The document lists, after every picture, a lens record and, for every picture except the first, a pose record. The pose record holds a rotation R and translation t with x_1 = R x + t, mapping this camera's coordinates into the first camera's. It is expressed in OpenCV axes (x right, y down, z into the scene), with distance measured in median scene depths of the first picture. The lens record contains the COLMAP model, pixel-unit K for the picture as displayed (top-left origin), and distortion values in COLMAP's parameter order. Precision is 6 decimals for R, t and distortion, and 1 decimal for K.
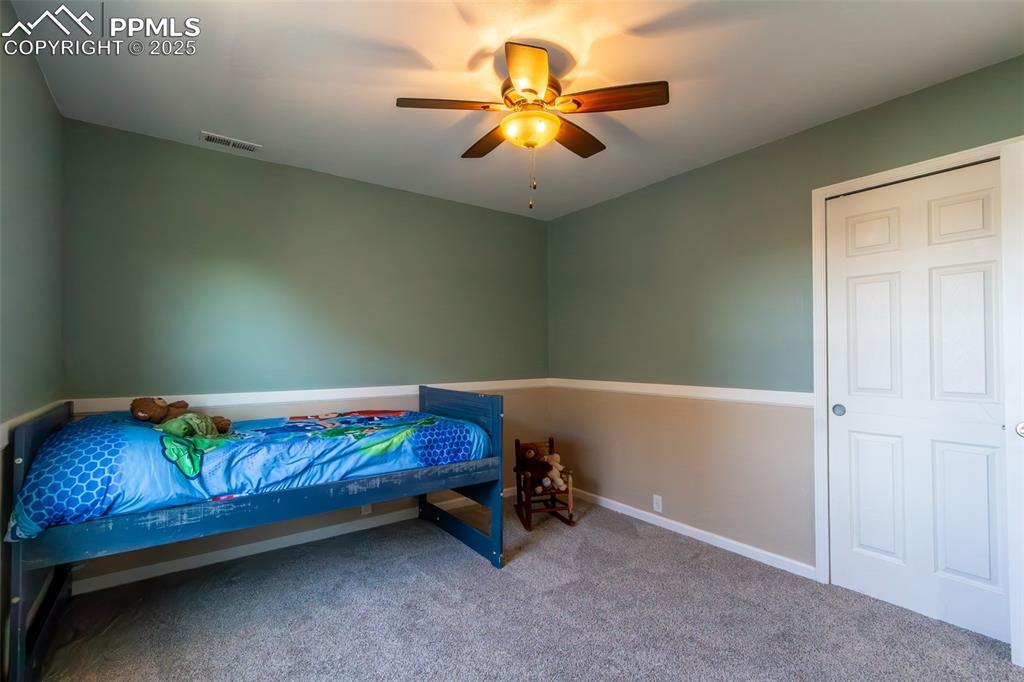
lens RADIAL K [[479.8, 0, 504.1], [0, 479.8, 336.5], [0, 0, 1]] dist [0.009553, -0.001411]
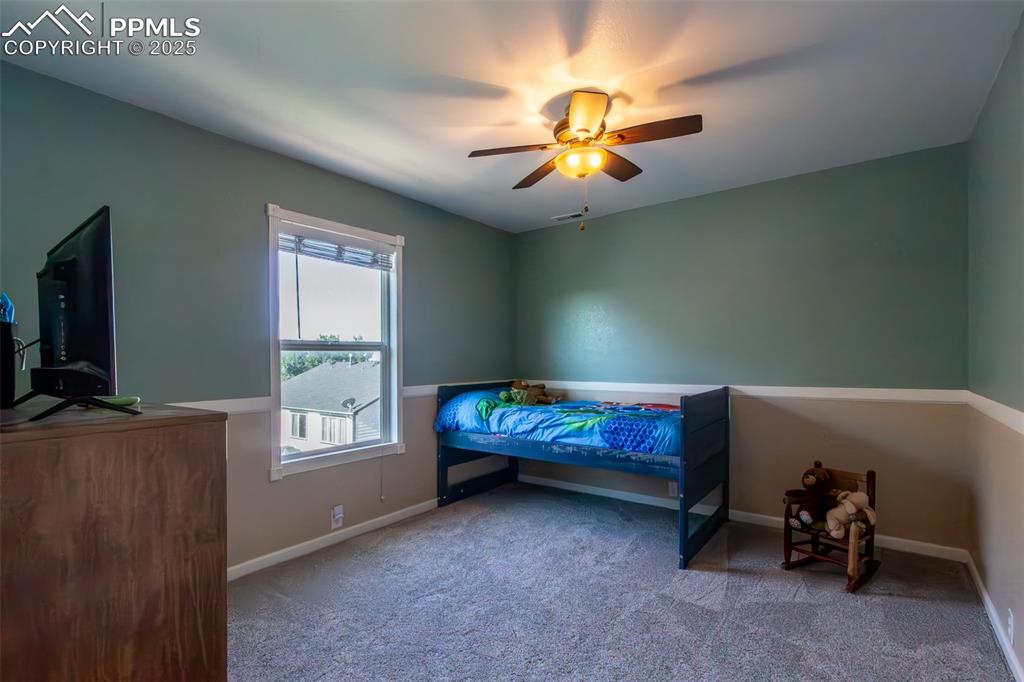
lens RADIAL K [[479.8, 0, 506.5], [0, 479.8, 348.2], [0, 0, 1]] dist [0.009553, -0.001411]
pose [[0.276783, -0.022889, -0.960660, 0.952672], [0.042692, 0.999022, -0.011503, 0.022433], [0.959984, -0.037828, 0.277490, 0.433447]]
